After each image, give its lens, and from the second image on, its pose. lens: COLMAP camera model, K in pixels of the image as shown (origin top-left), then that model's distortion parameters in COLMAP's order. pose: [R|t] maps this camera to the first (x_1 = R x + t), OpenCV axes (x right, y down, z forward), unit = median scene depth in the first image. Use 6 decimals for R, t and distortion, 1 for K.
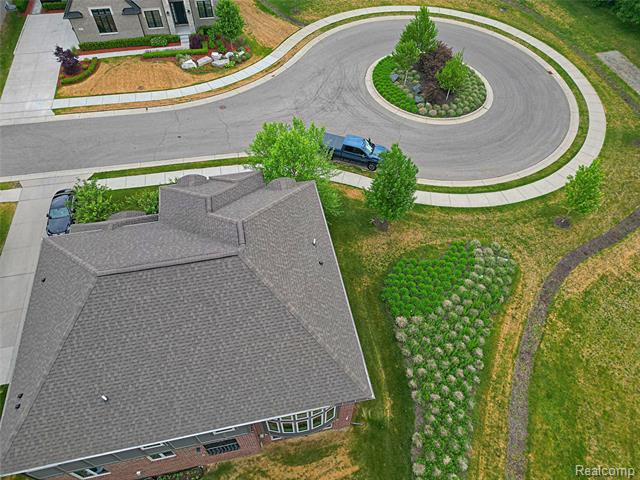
lens RADIAL K [[446.7, 0, 320.3], [0, 446.7, 239.9], [0, 0, 1]] dist [0.069577, -0.061993]
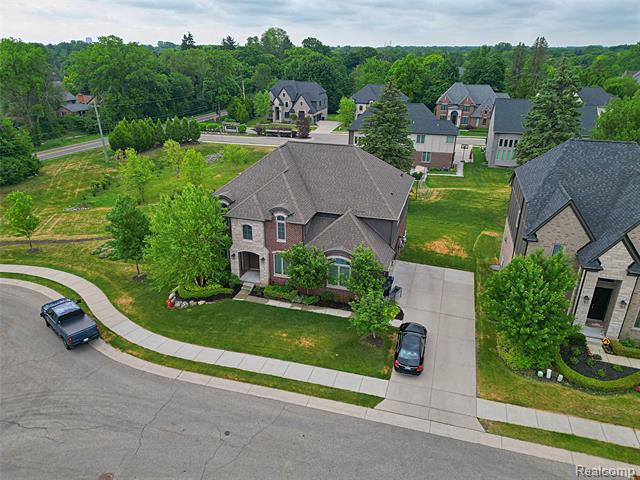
lens RADIAL K [[446.7, 0, 320.6], [0, 446.7, 240.2], [0, 0, 1]] dist [0.069577, -0.061993]
pose [[-0.880395, -0.199525, 0.430225, -0.597630], [0.365656, 0.292096, 0.883728, -0.740228], [-0.301993, 0.935345, -0.184202, 0.825658]]
